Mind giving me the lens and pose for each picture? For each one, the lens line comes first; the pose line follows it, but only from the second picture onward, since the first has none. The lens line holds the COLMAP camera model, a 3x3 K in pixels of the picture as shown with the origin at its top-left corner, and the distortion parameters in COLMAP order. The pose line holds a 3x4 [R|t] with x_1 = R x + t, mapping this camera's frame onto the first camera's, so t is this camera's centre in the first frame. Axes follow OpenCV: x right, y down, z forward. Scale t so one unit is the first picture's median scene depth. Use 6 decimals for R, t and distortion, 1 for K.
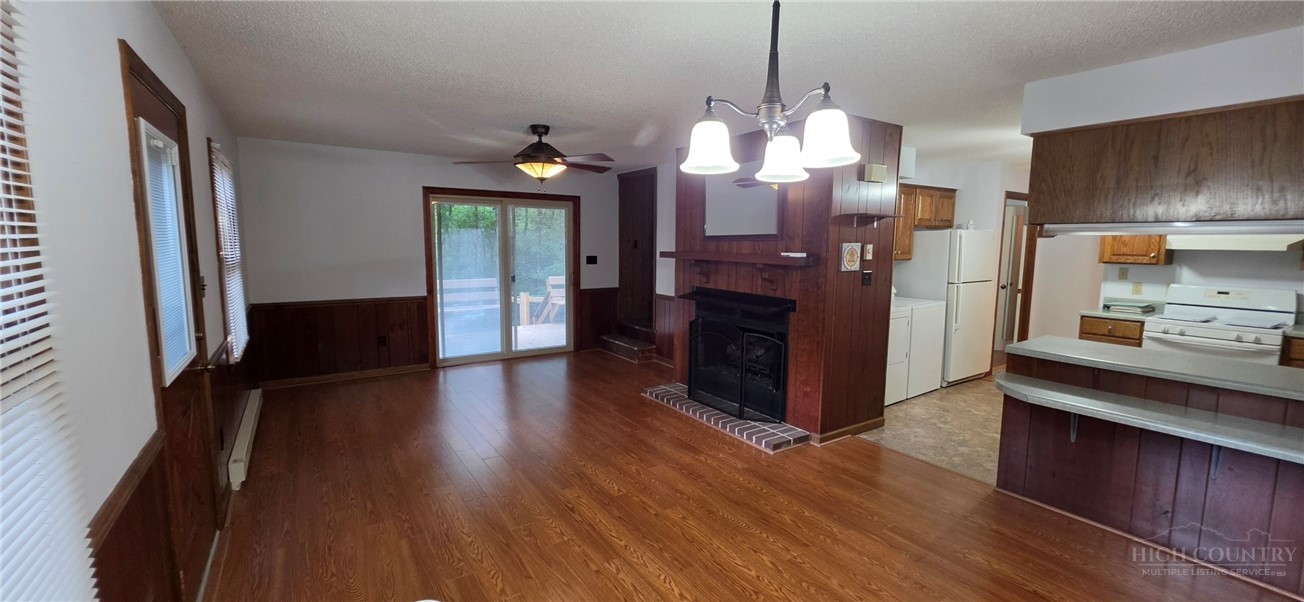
lens RADIAL K [[523.6, 0, 657.1], [0, 523.6, 299.1], [0, 0, 1]] dist [-0.005727, 0.001571]
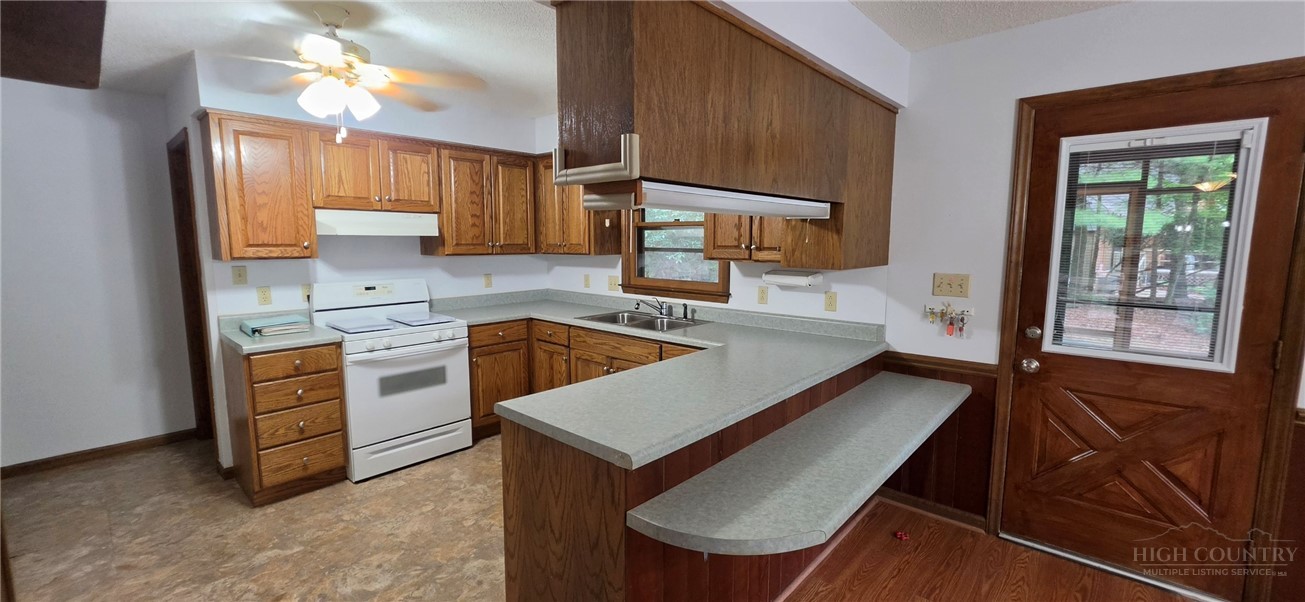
lens RADIAL K [[524.0, 0, 661.2], [0, 524.0, 301.4], [0, 0, 1]] dist [-0.005727, 0.001571]
pose [[-0.246631, -0.125381, 0.960965, 0.188132], [0.101461, 0.982805, 0.154270, -0.074732], [-0.963784, 0.135548, -0.229669, 0.776393]]
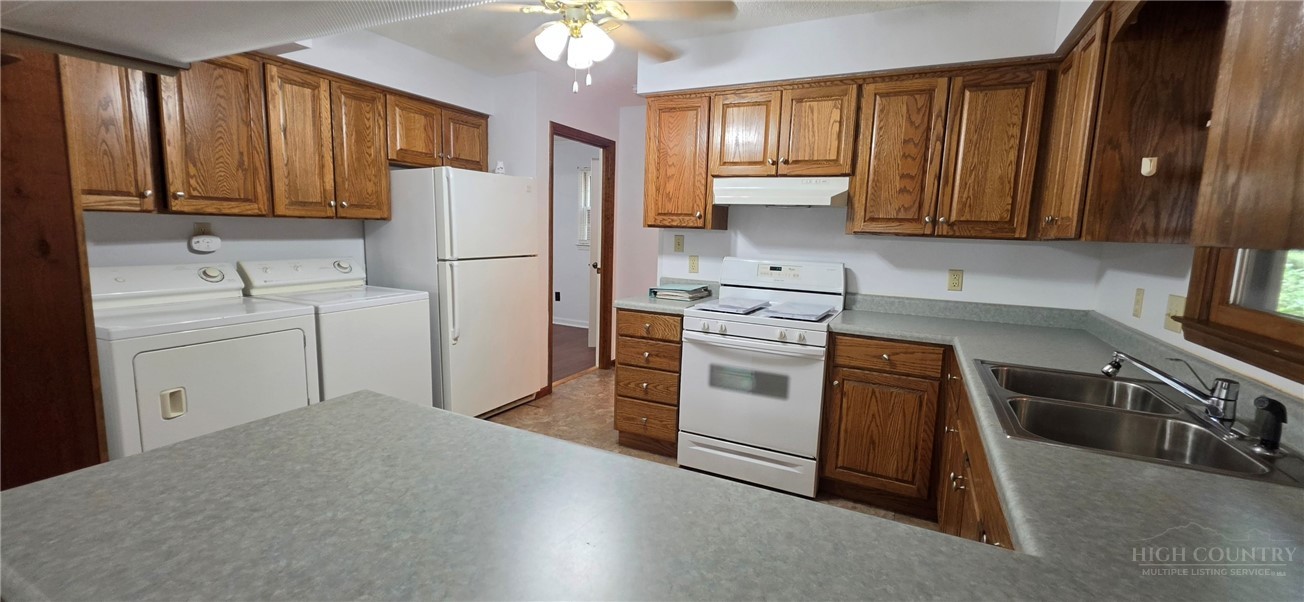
lens RADIAL K [[523.6, 0, 660.6], [0, 523.6, 298.4], [0, 0, 1]] dist [-0.005727, 0.001571]
pose [[0.869603, -0.044169, 0.491772, 0.614839], [0.029189, 0.998848, 0.038098, -0.003254], [-0.492888, -0.018776, 0.869890, 0.468818]]
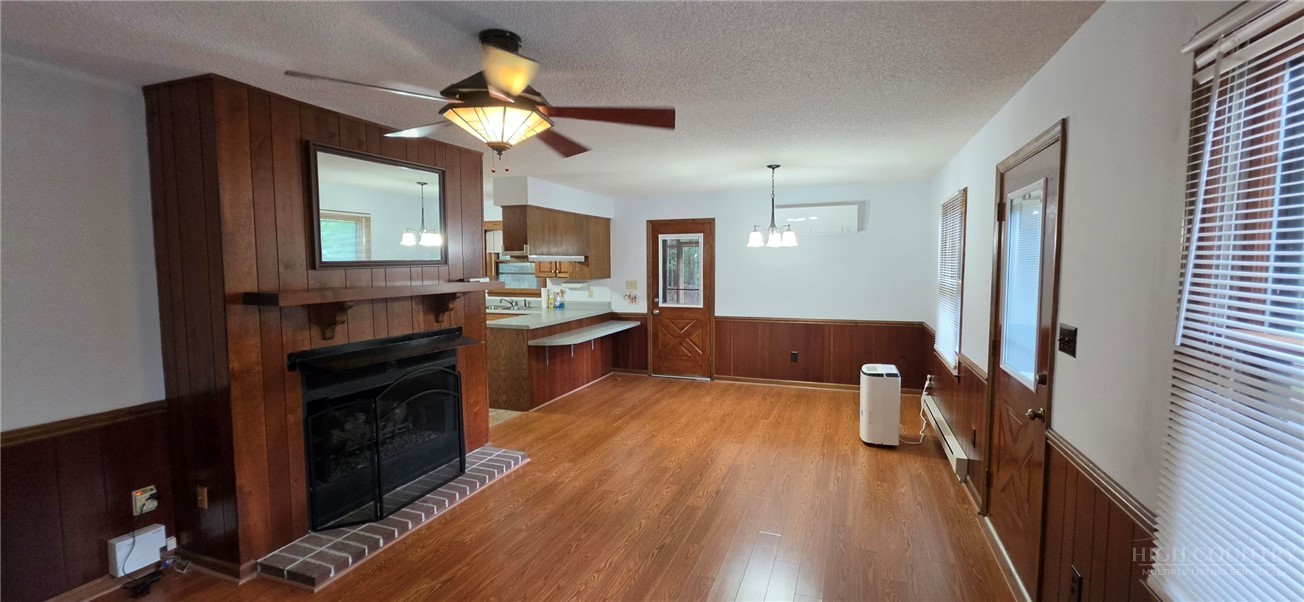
lens RADIAL K [[523.6, 0, 663.3], [0, 523.6, 308.7], [0, 0, 1]] dist [-0.005727, 0.001571]
pose [[-0.587854, -0.080371, 0.804965, -0.704639], [0.085134, 0.983381, 0.160358, -0.147686], [-0.804475, 0.162797, -0.571242, 1.183765]]
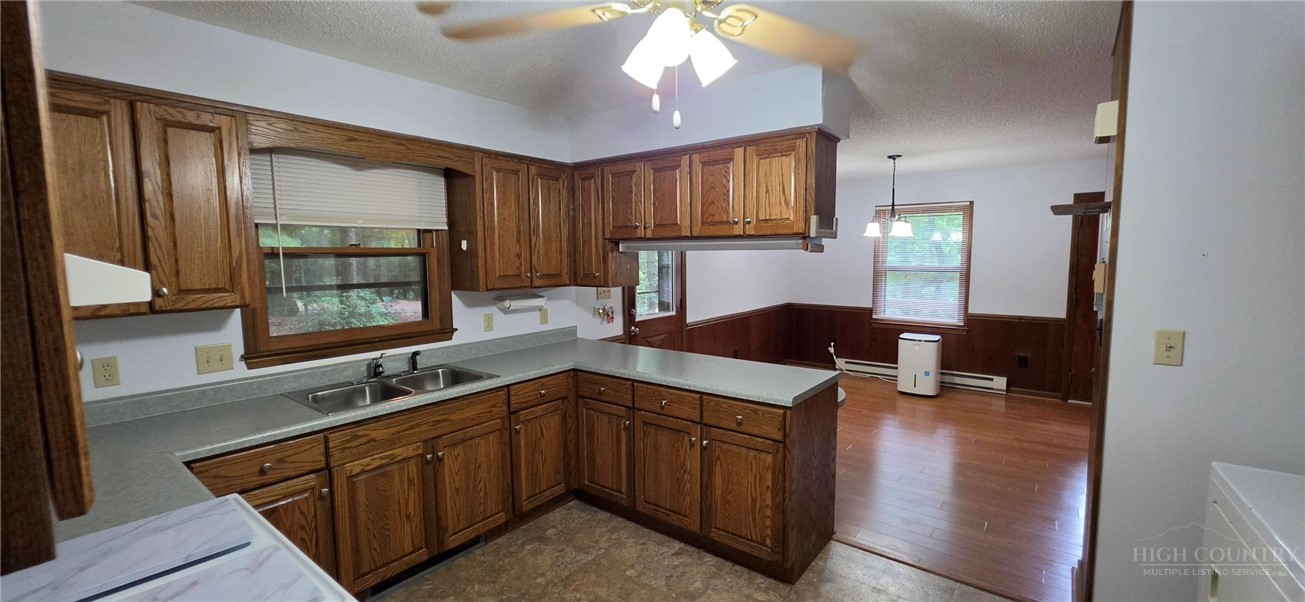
lens RADIAL K [[524.0, 0, 653.7], [0, 524.0, 303.3], [0, 0, 1]] dist [-0.005727, 0.001571]
pose [[-0.943621, 0.035934, -0.329071, 0.934065], [-0.025223, 0.983396, 0.179713, -0.121272], [0.330065, 0.177881, -0.927047, 1.247157]]
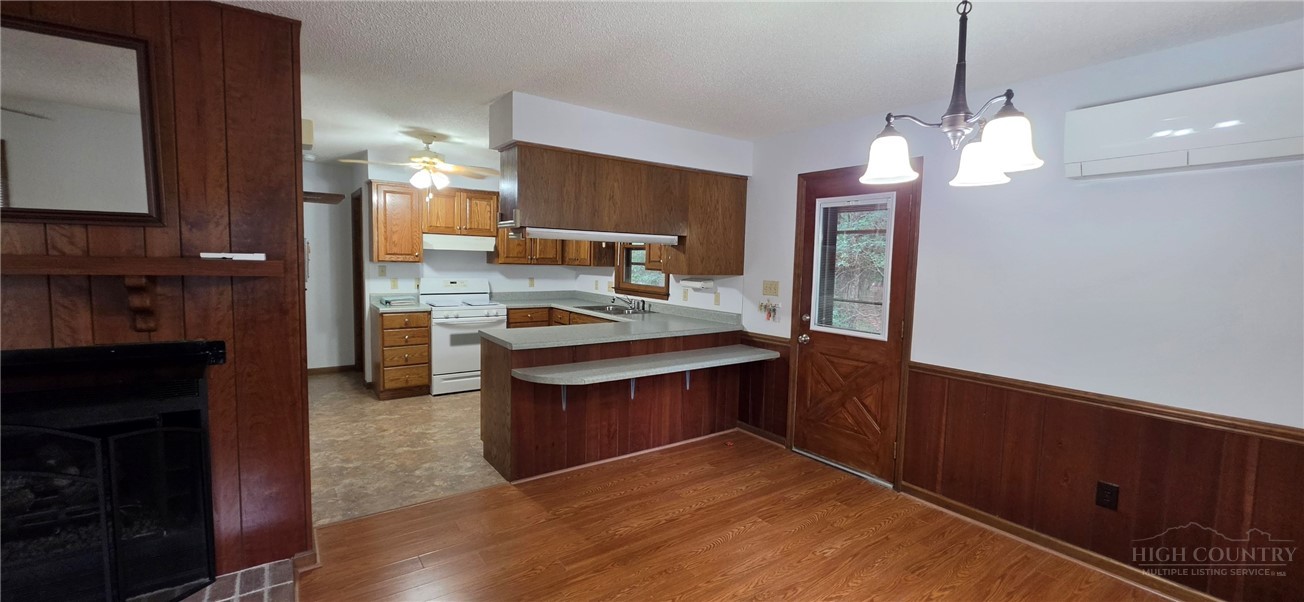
lens RADIAL K [[523.6, 0, 660.8], [0, 523.6, 304.0], [0, 0, 1]] dist [-0.005727, 0.001571]
pose [[-0.036868, -0.097818, 0.994521, -0.263496], [0.083426, 0.991422, 0.100606, -0.049590], [-0.995832, 0.086678, -0.028391, 0.536722]]
